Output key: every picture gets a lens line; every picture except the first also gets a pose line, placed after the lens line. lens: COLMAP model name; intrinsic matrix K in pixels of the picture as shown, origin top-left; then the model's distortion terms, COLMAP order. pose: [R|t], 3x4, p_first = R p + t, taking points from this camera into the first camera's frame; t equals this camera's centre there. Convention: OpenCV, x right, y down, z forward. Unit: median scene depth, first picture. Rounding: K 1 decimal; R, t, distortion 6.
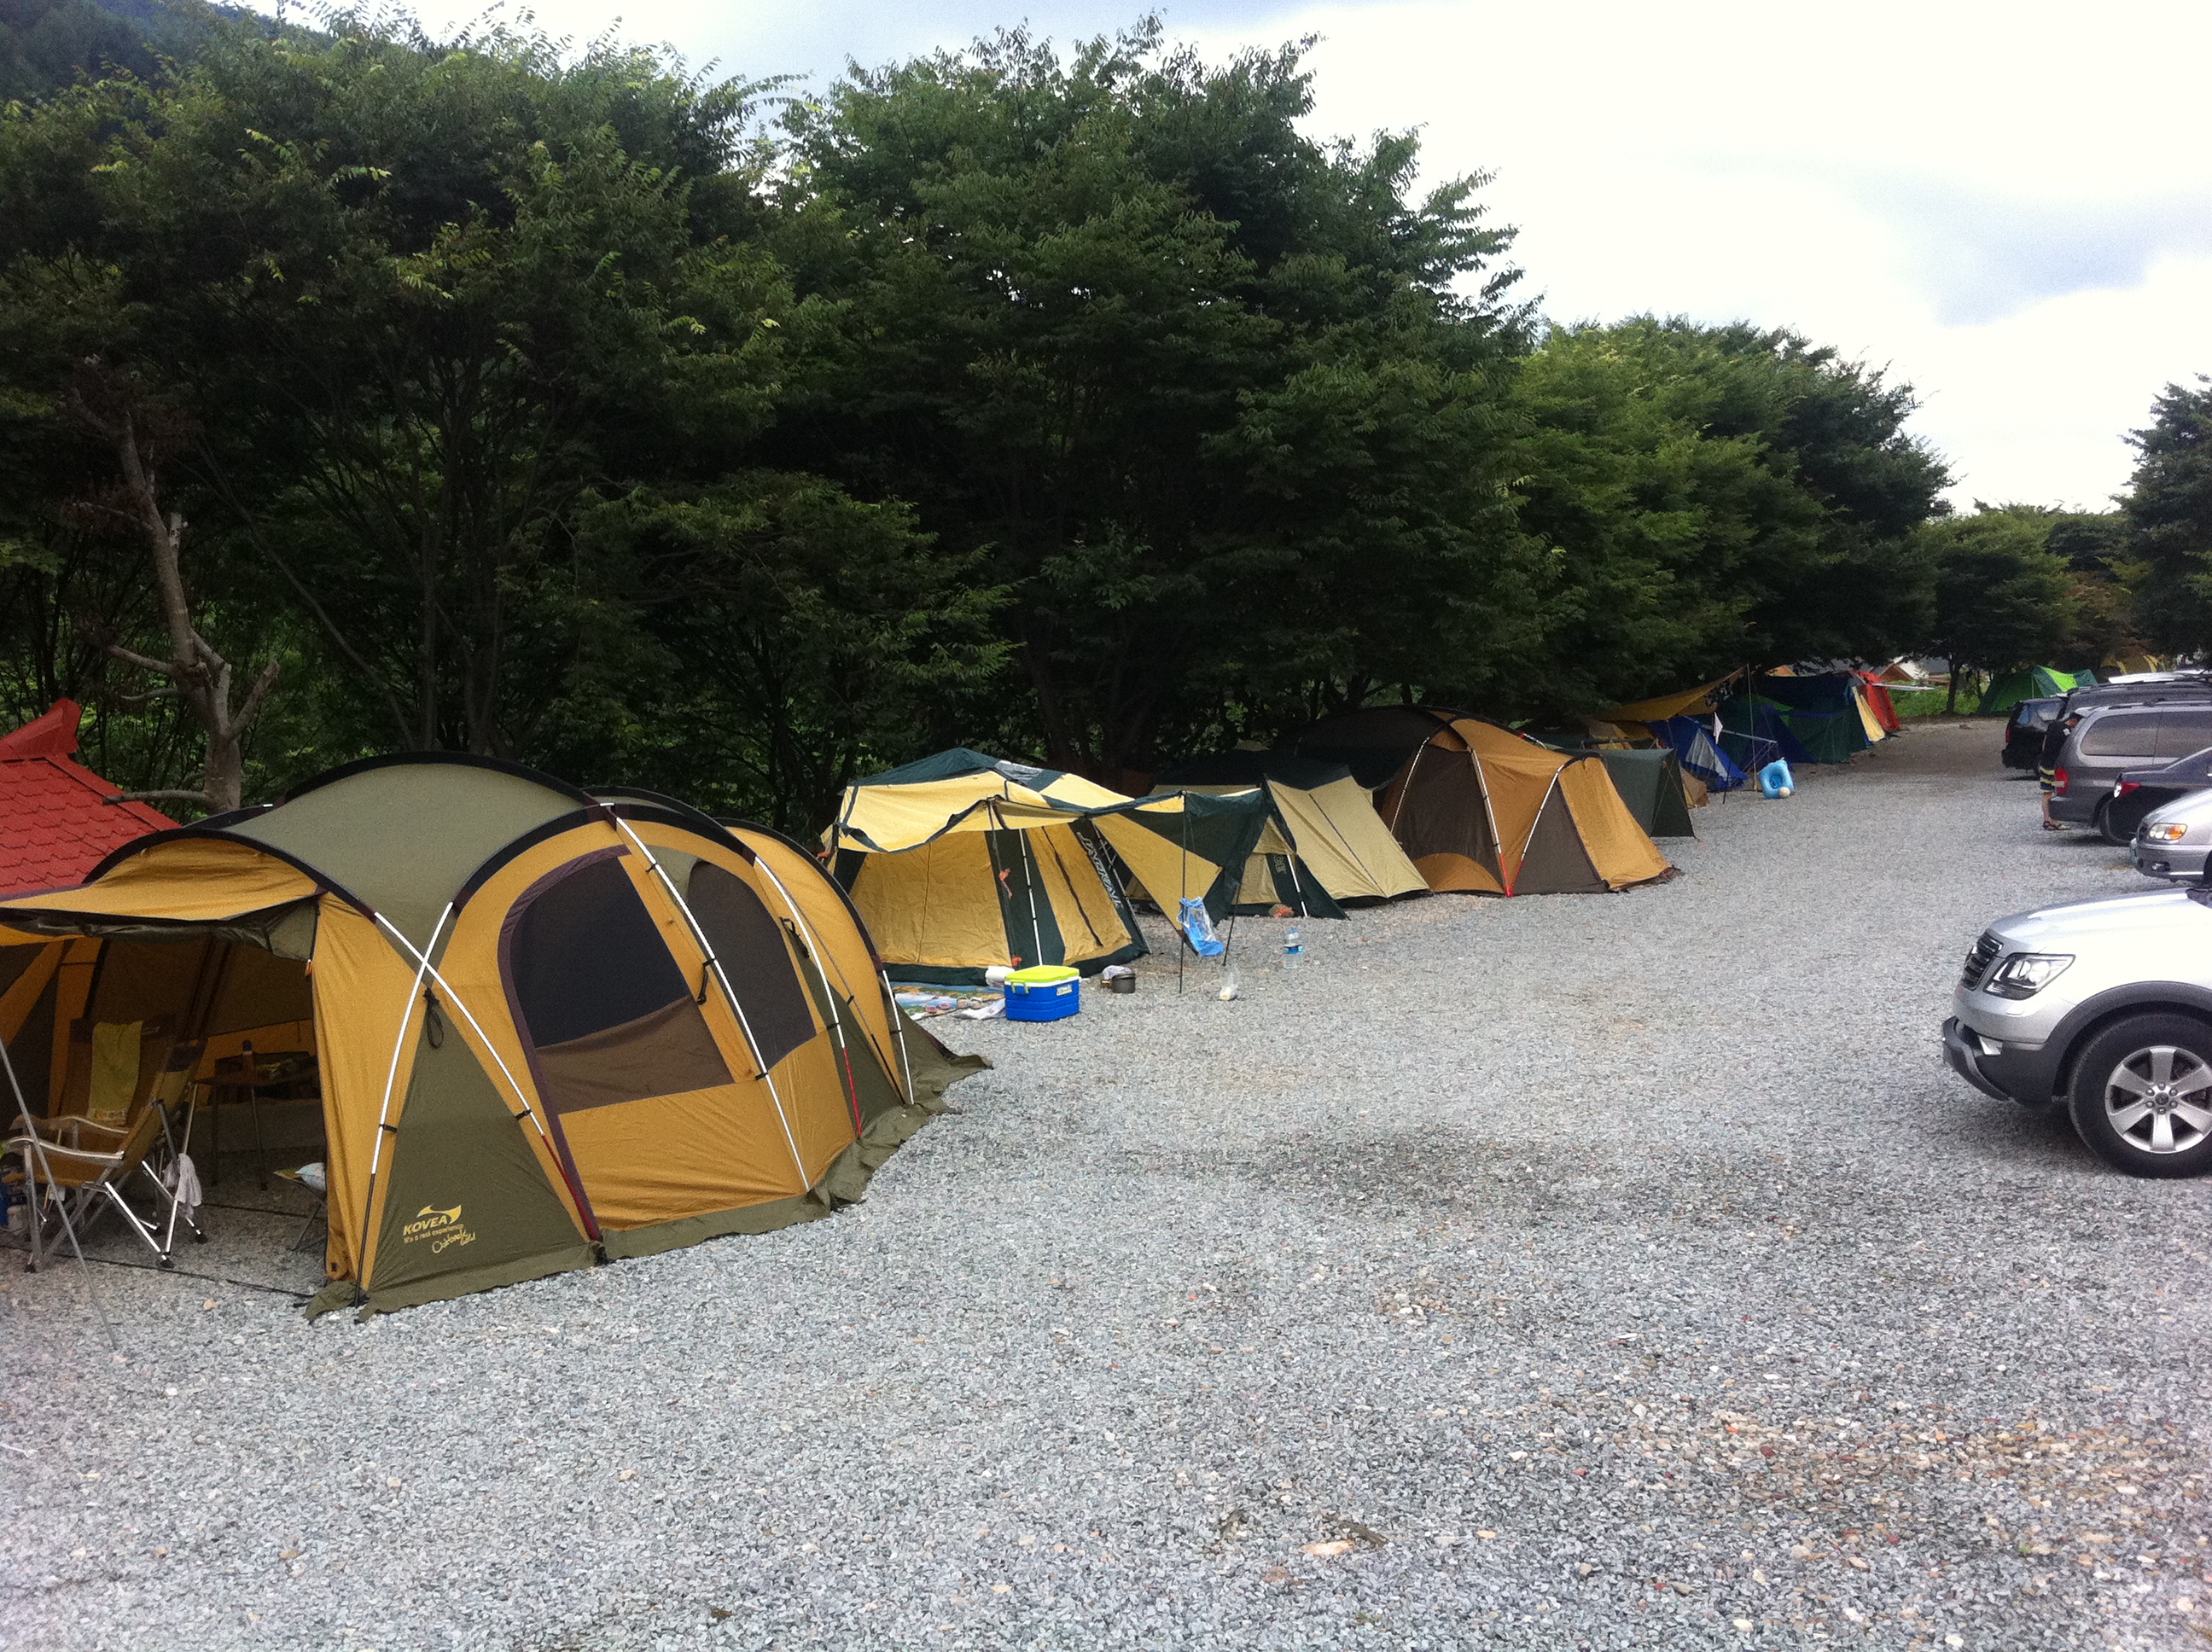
lens RADIAL K [[1914.4, 0, 1106.0], [0, 1914.4, 826.0], [0, 0, 1]] dist [0.092351, -0.320894]
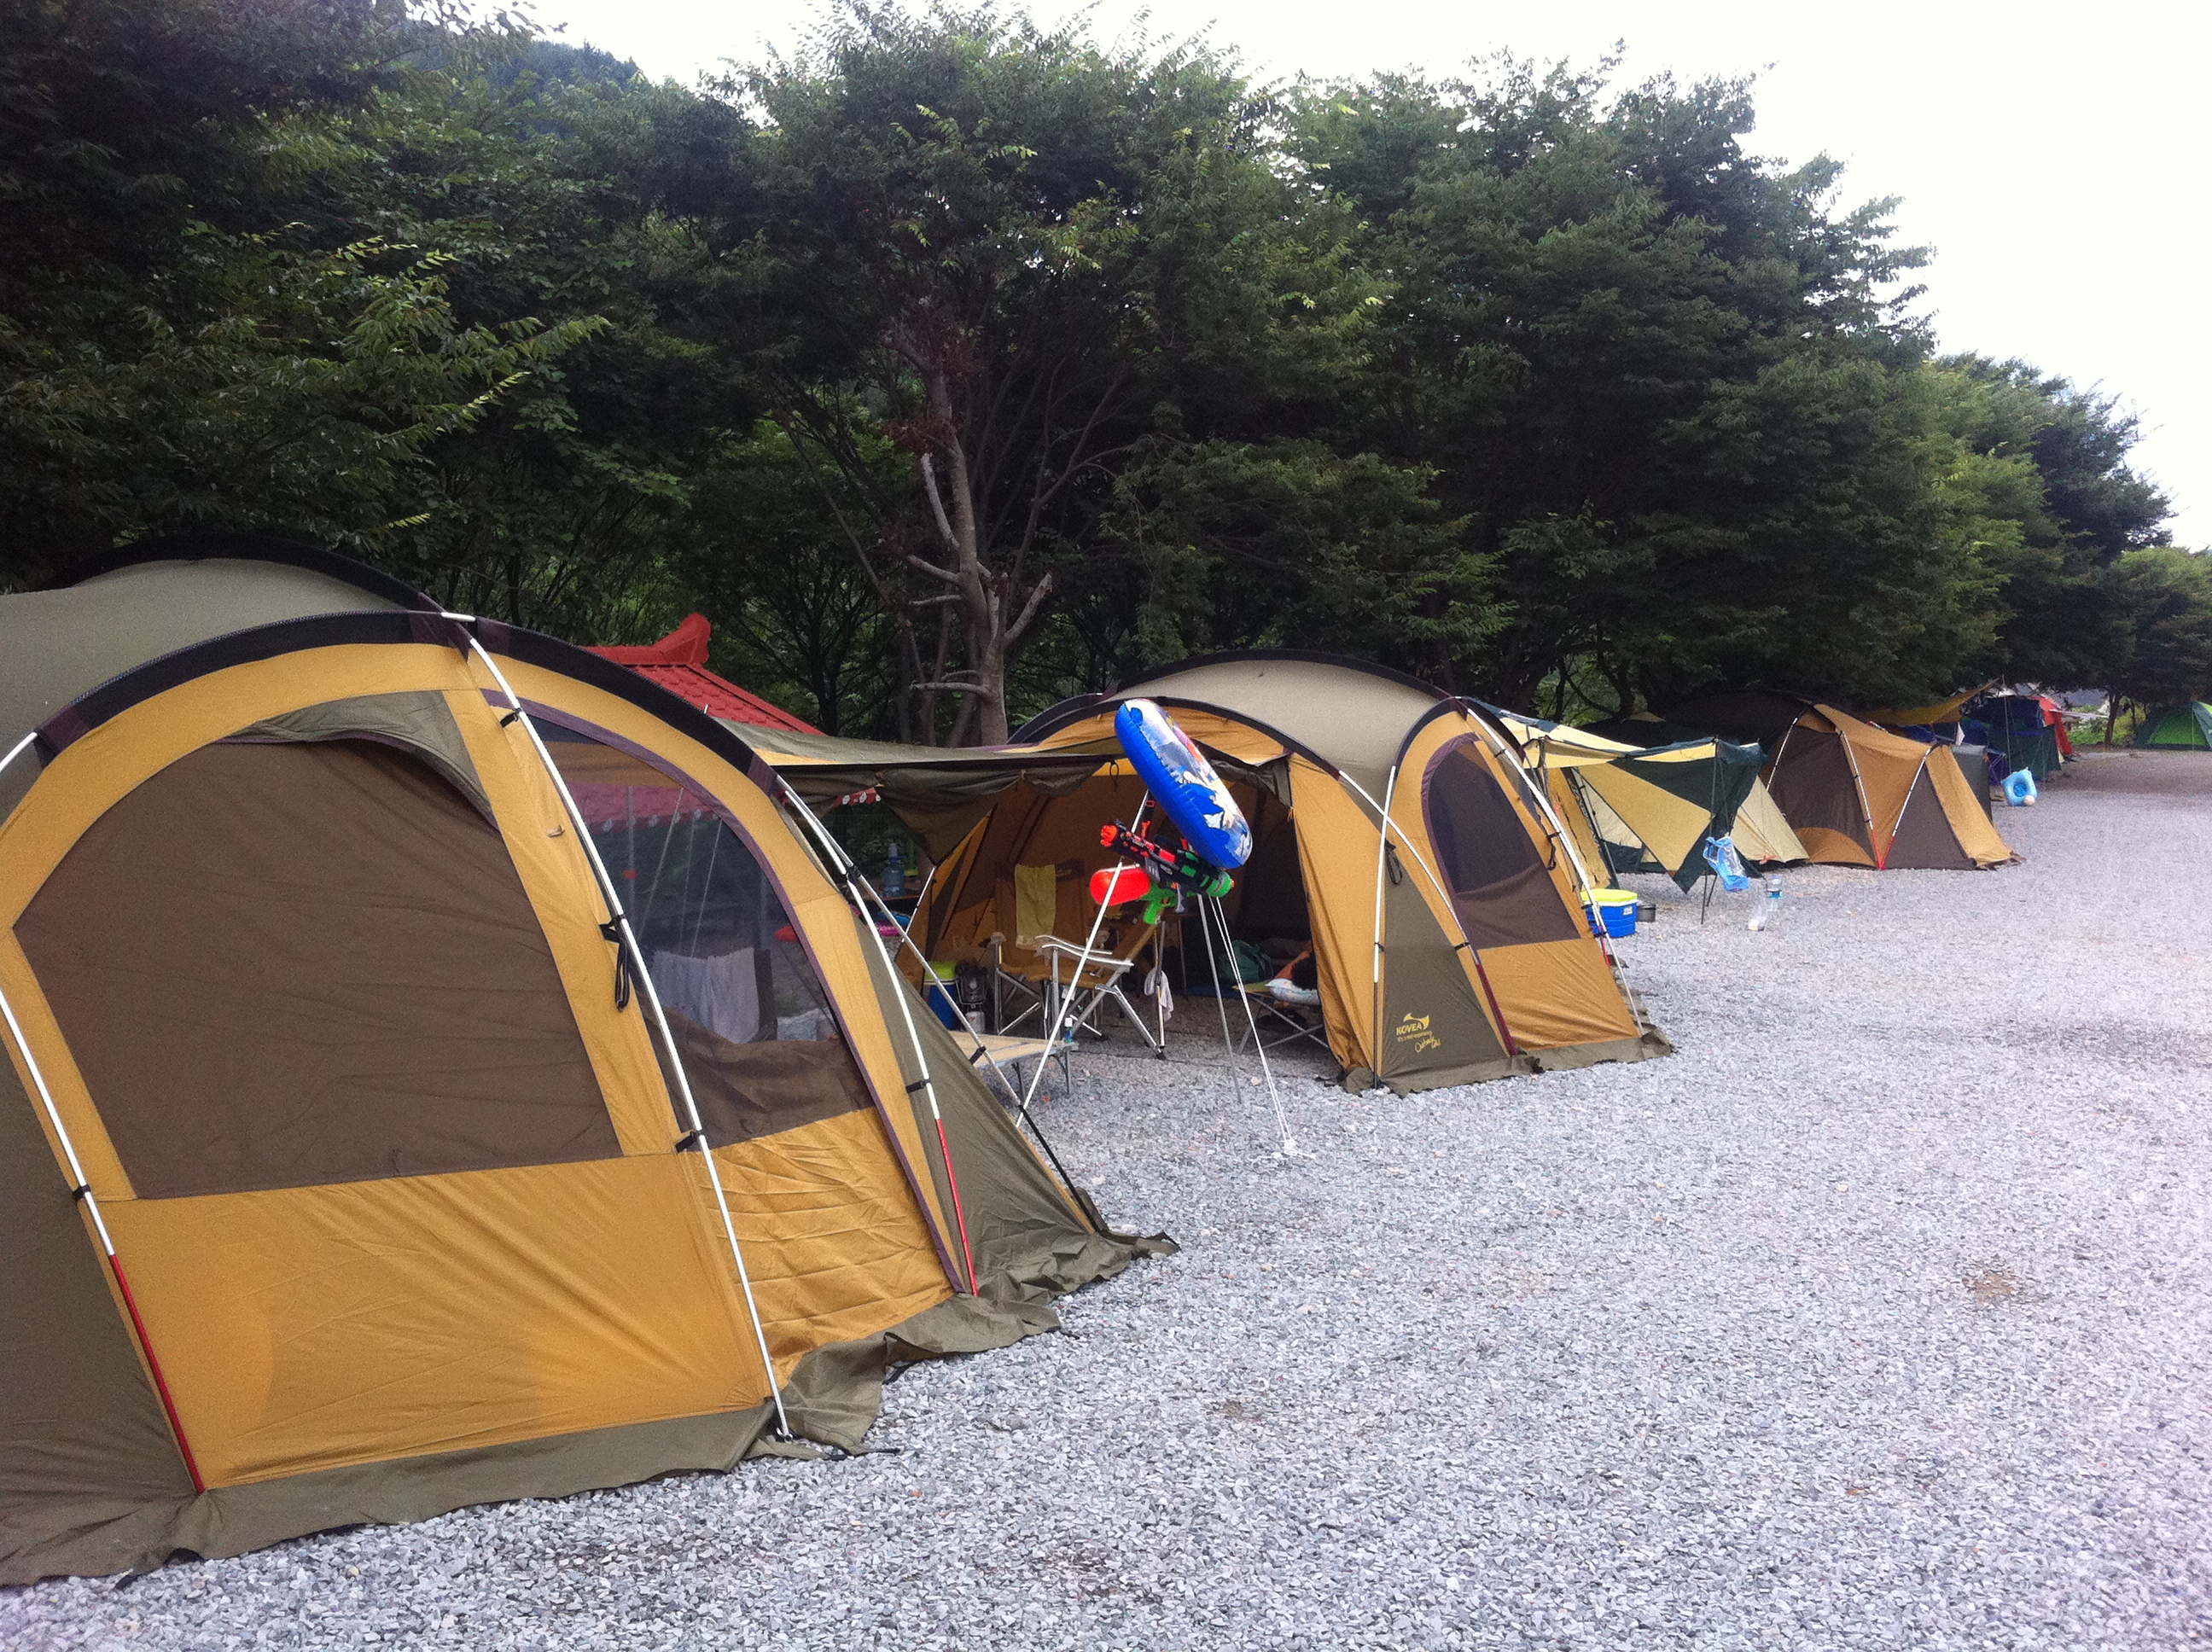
lens RADIAL K [[1875.9, 0, 1106.0], [0, 1875.9, 826.0], [0, 0, 1]] dist [0.082394, -0.293409]
pose [[0.997983, 0.045922, -0.043830, -0.207257], [-0.045918, 0.998945, 0.001102, 0.037152], [0.043834, 0.000913, 0.999038, -0.072759]]
